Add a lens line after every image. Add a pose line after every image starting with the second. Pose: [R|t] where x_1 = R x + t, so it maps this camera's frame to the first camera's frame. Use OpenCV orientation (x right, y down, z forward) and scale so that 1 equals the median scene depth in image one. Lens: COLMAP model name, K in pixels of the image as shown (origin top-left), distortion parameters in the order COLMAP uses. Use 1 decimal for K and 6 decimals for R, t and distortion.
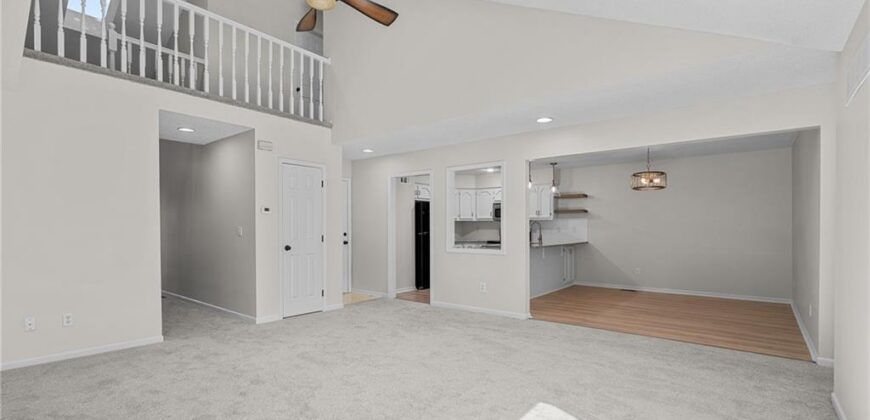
lens RADIAL K [[397.5, 0, 438.0], [0, 397.5, 225.3], [0, 0, 1]] dist [0.003418, -0.000065]
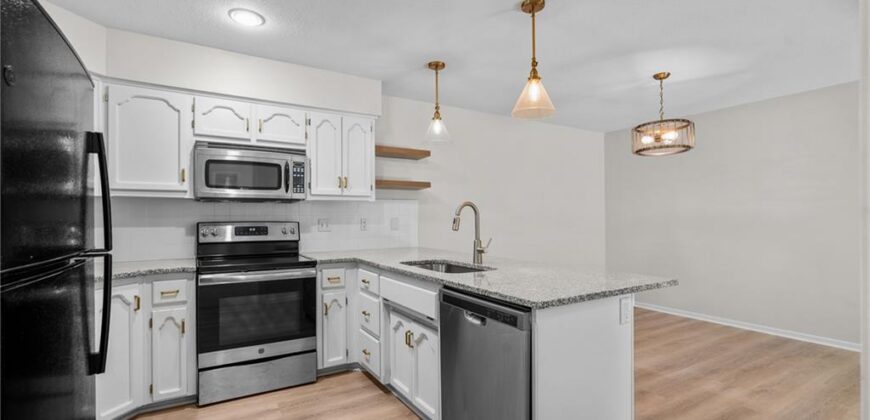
lens RADIAL K [[397.5, 0, 430.8], [0, 397.5, 214.5], [0, 0, 1]] dist [0.003418, -0.000065]
pose [[0.355138, 0.008085, 0.934779, -0.089480], [-0.002069, 0.999967, -0.007863, 0.003201], [-0.934812, 0.000858, 0.355143, 0.787944]]
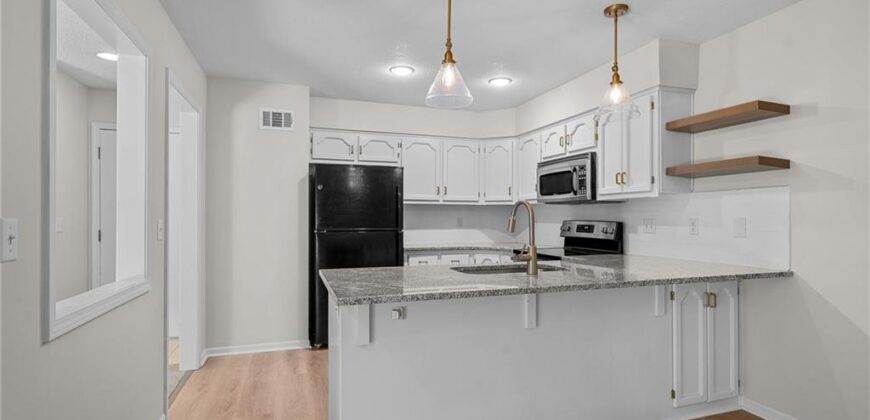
lens RADIAL K [[417.1, 0, 436.1], [0, 417.1, 212.8], [0, 0, 1]] dist [-0.001859, -0.000108]
pose [[0.840445, -0.003548, -0.541886, 0.319021], [0.000724, 0.999985, -0.005425, 0.001071], [0.541897, 0.004167, 0.840435, 0.604313]]
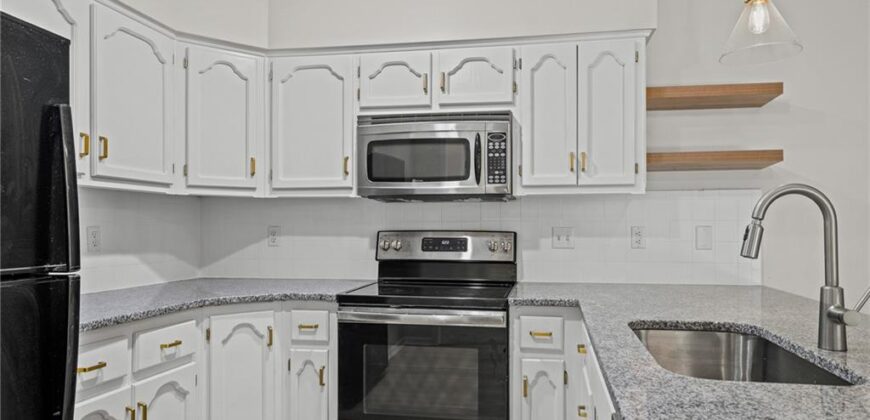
lens RADIAL K [[552.6, 0, 447.8], [0, 552.6, 222.5], [0, 0, 1]] dist [0.011553, 0.002789]
pose [[0.878832, 0.003876, 0.477116, 0.041511], [-0.003945, 0.999992, -0.000858, 0.002586], [-0.477115, -0.001129, 0.878840, 0.774695]]
